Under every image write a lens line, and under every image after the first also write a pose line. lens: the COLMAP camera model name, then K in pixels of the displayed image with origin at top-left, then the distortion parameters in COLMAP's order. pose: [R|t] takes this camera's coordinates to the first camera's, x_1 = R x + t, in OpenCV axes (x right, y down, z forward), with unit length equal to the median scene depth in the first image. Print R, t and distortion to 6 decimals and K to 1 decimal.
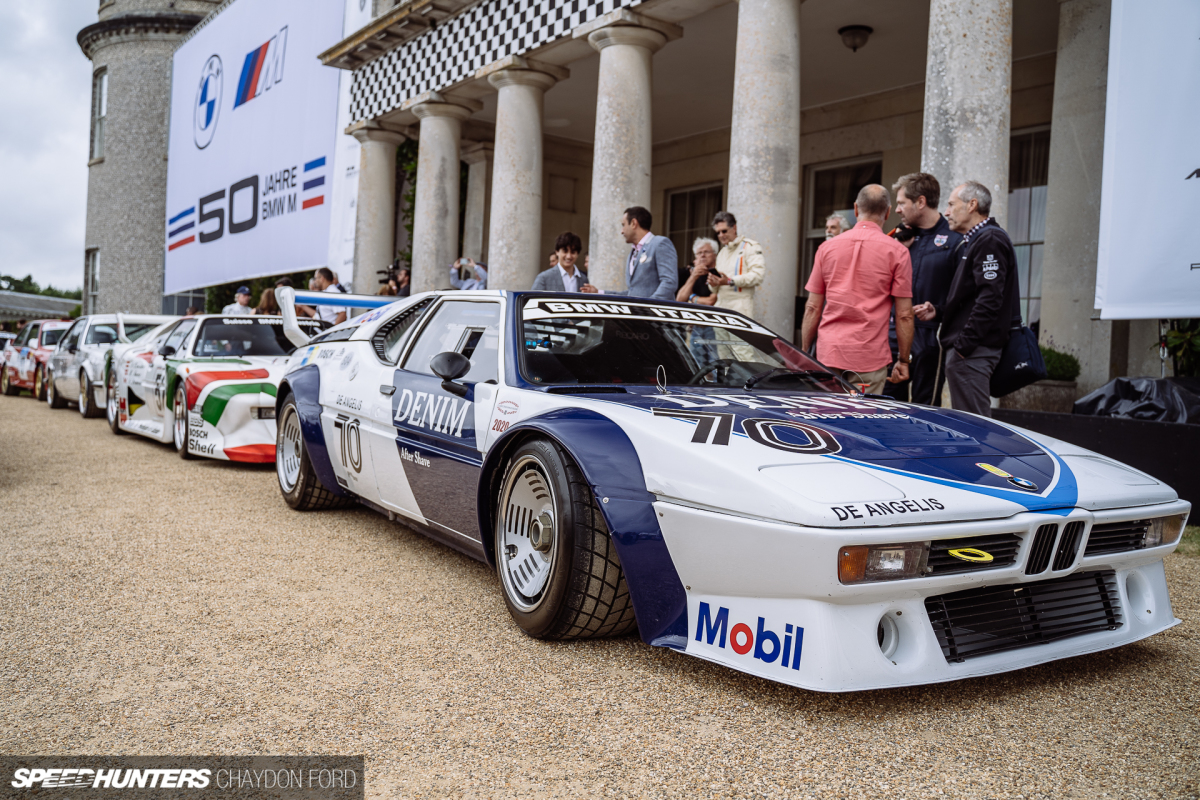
lens RADIAL K [[1010.8, 0, 601.2], [0, 1010.8, 396.7], [0, 0, 1]] dist [-0.020133, -0.010561]
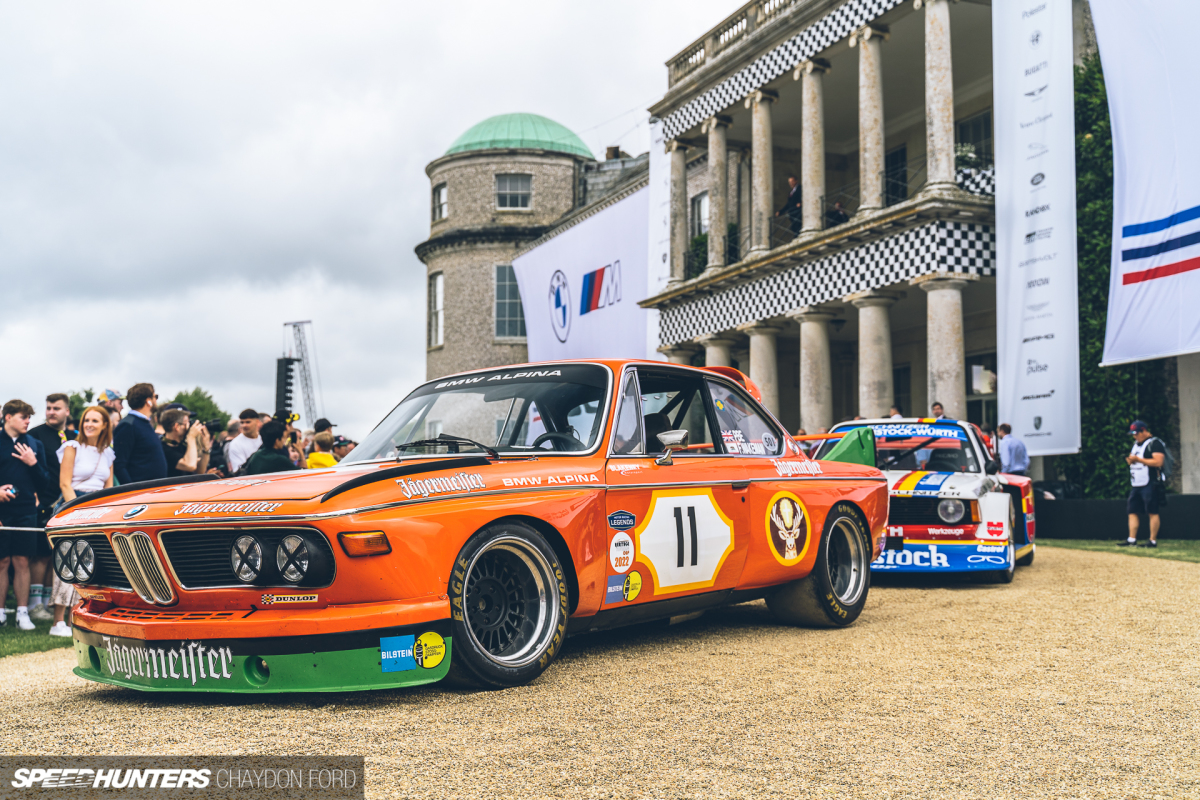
lens RADIAL K [[1388.8, 0, 600.3], [0, 1388.8, 398.9], [0, 0, 1]] dist [-0.013999, 0.000000]
pose [[0.967841, -0.071174, -0.241285, 0.093550], [0.044327, 0.992384, -0.114929, 0.029047], [0.247628, 0.100538, 0.963625, -0.584799]]
